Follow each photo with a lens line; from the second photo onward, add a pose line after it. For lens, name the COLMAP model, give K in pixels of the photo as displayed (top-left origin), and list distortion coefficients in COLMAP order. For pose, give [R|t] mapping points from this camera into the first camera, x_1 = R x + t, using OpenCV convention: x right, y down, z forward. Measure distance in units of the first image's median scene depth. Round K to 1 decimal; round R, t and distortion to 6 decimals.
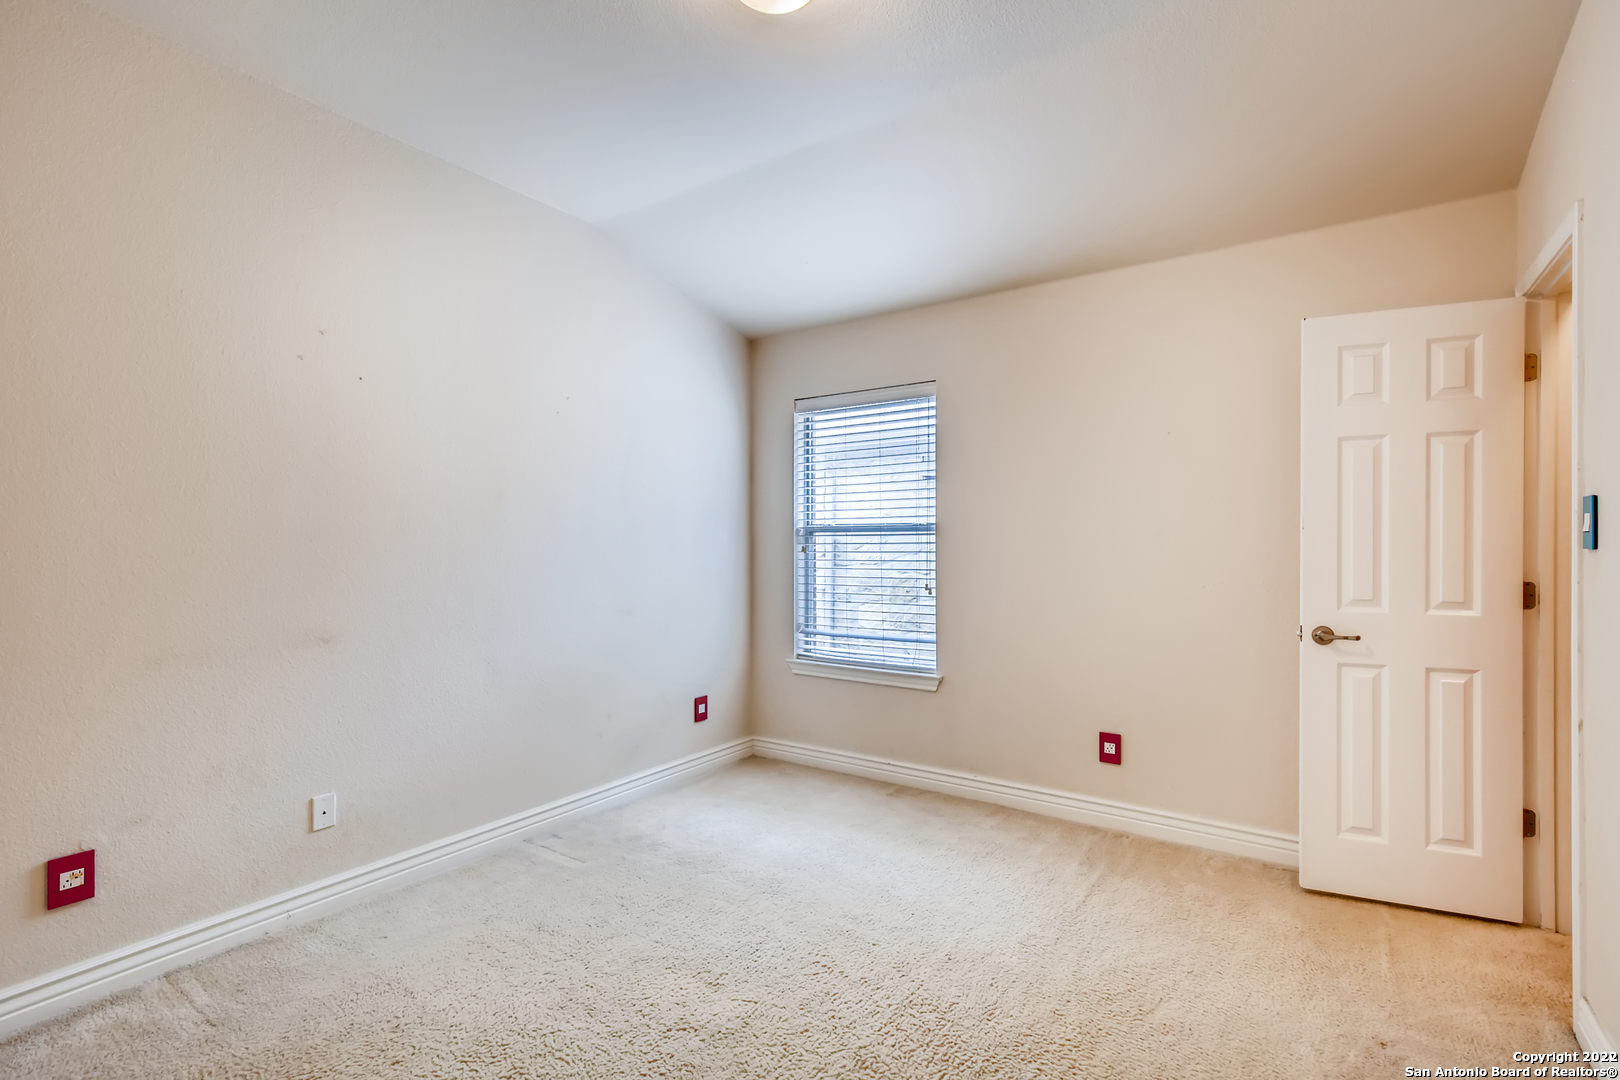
lens RADIAL K [[732.8, 0, 822.9], [0, 732.8, 542.2], [0, 0, 1]] dist [0.000203, 0.000421]
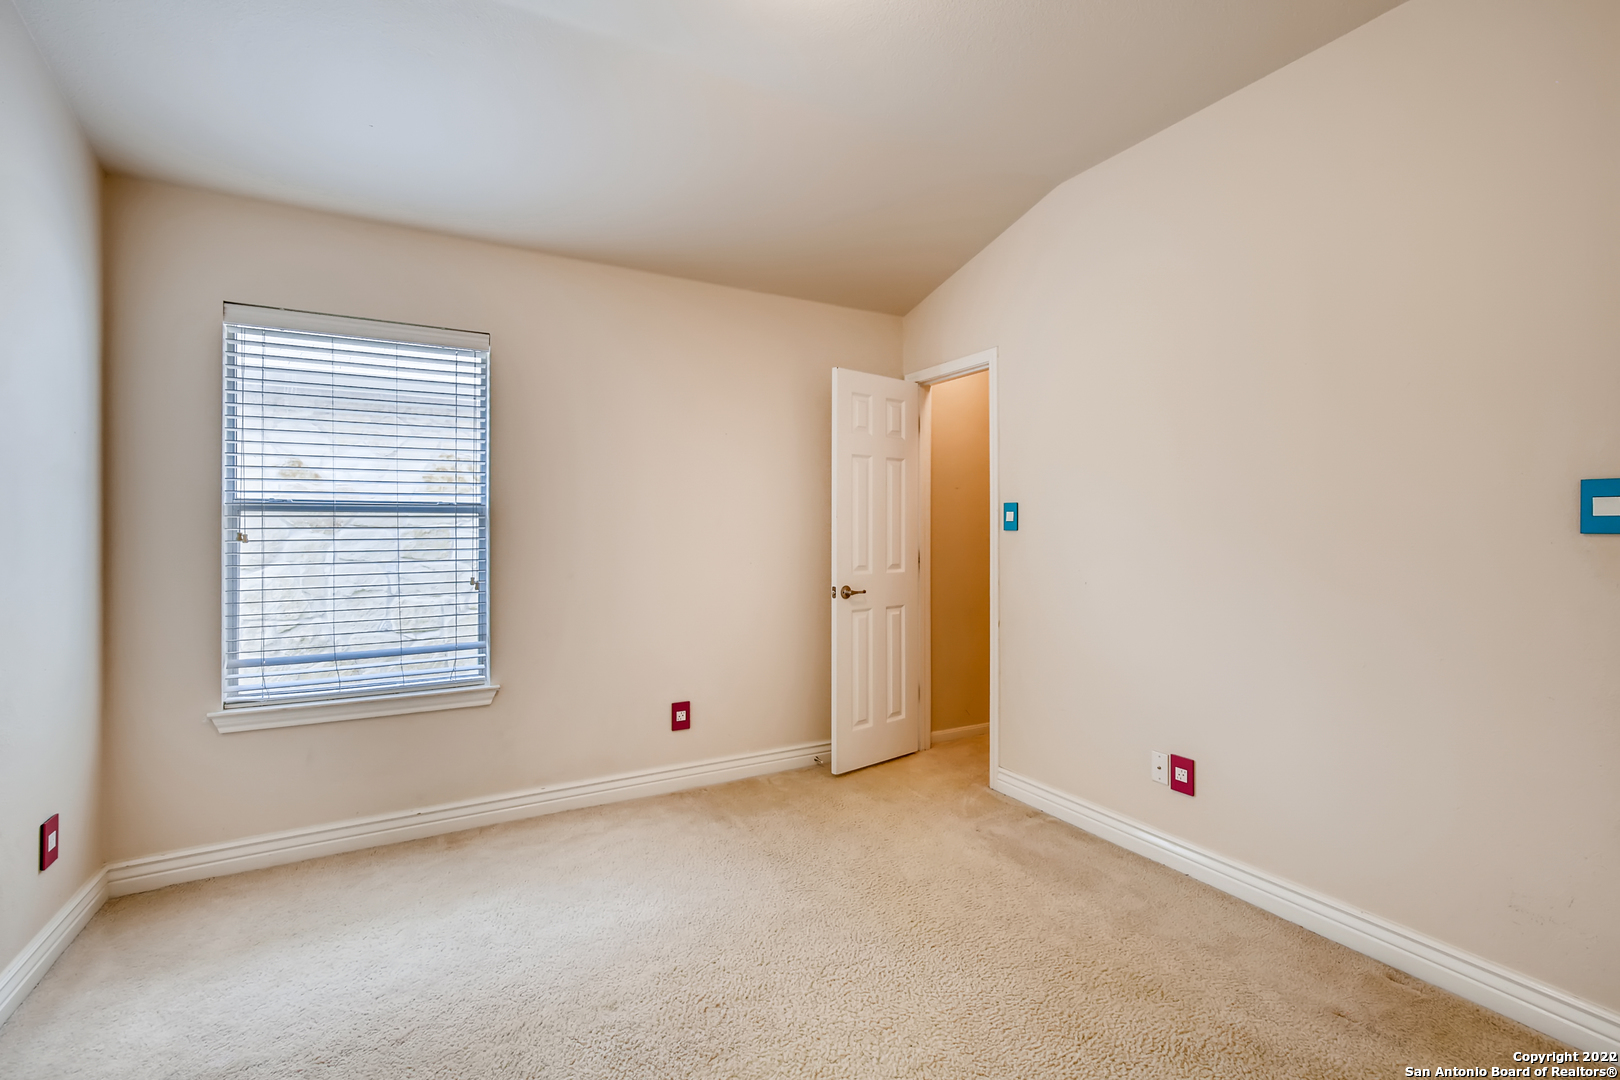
lens RADIAL K [[723.5, 0, 828.0], [0, 723.5, 526.5], [0, 0, 1]] dist [-0.001286, 0.000295]
pose [[0.435560, 0.003352, 0.900153, -0.413453], [-0.000167, 0.999993, -0.003643, 0.002902], [-0.900159, 0.001436, 0.435558, 0.286442]]
